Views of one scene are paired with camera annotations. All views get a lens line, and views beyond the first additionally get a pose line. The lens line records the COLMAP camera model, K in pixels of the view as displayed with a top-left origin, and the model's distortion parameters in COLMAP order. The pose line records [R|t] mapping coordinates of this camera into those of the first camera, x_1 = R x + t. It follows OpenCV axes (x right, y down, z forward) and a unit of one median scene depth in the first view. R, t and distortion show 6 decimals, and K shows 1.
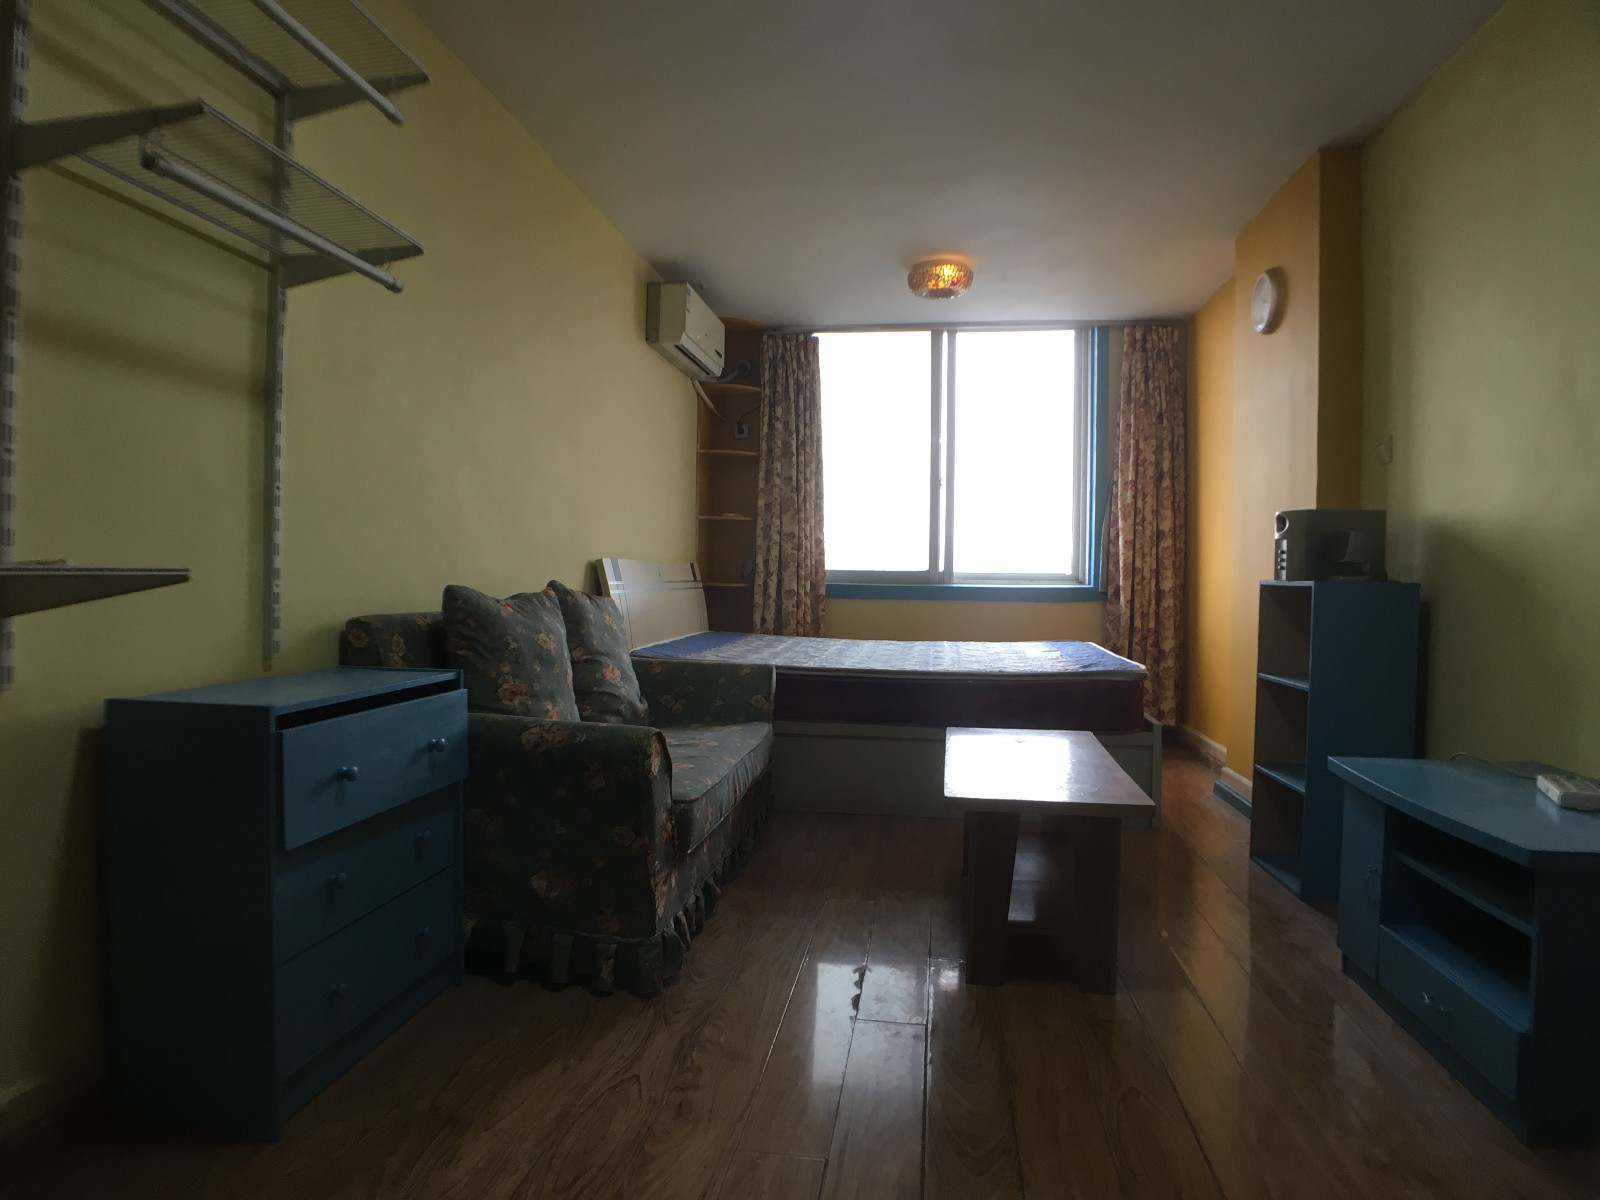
lens RADIAL K [[984.8, 0, 791.4], [0, 984.8, 592.4], [0, 0, 1]] dist [-0.065410, 0.033790]
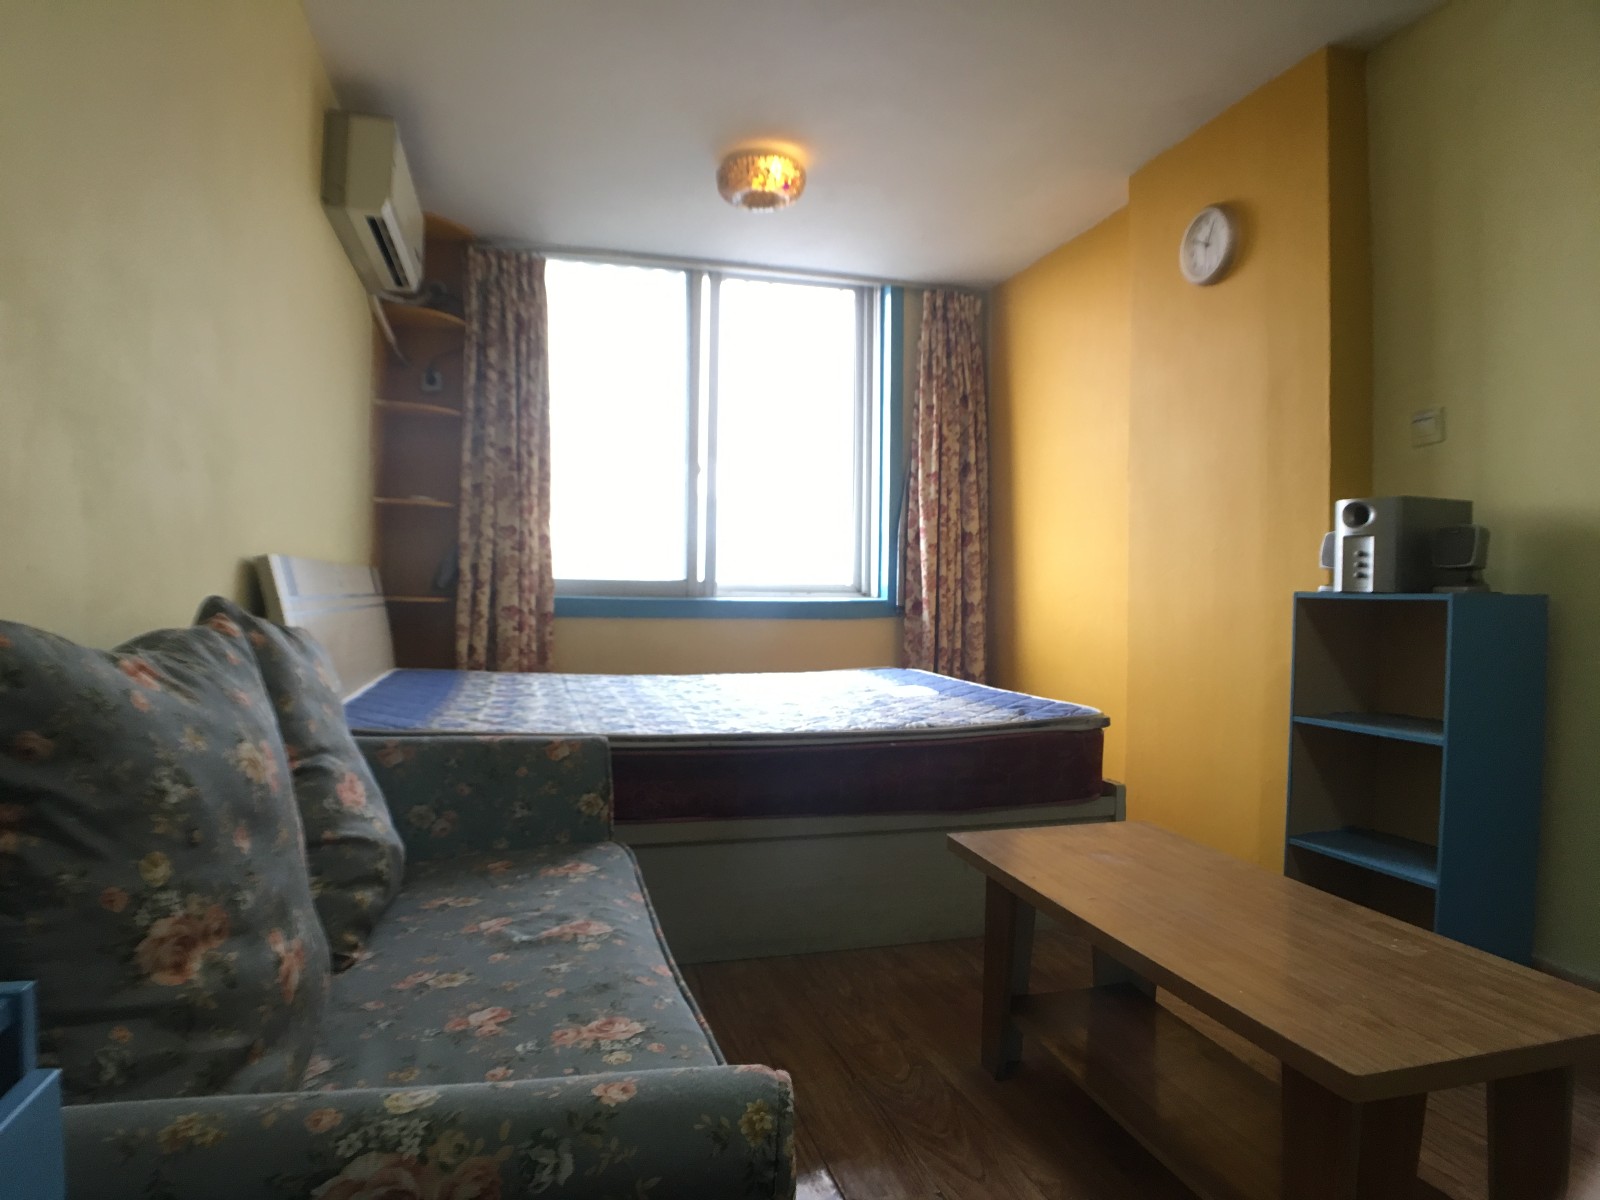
lens RADIAL K [[984.8, 0, 791.4], [0, 984.8, 592.4], [0, 0, 1]] dist [-0.065410, 0.033790]
pose [[0.916670, -0.002368, 0.399638, -0.100438], [0.006647, 0.999934, -0.009320, -0.004764], [-0.399590, 0.011200, 0.916626, 0.276500]]
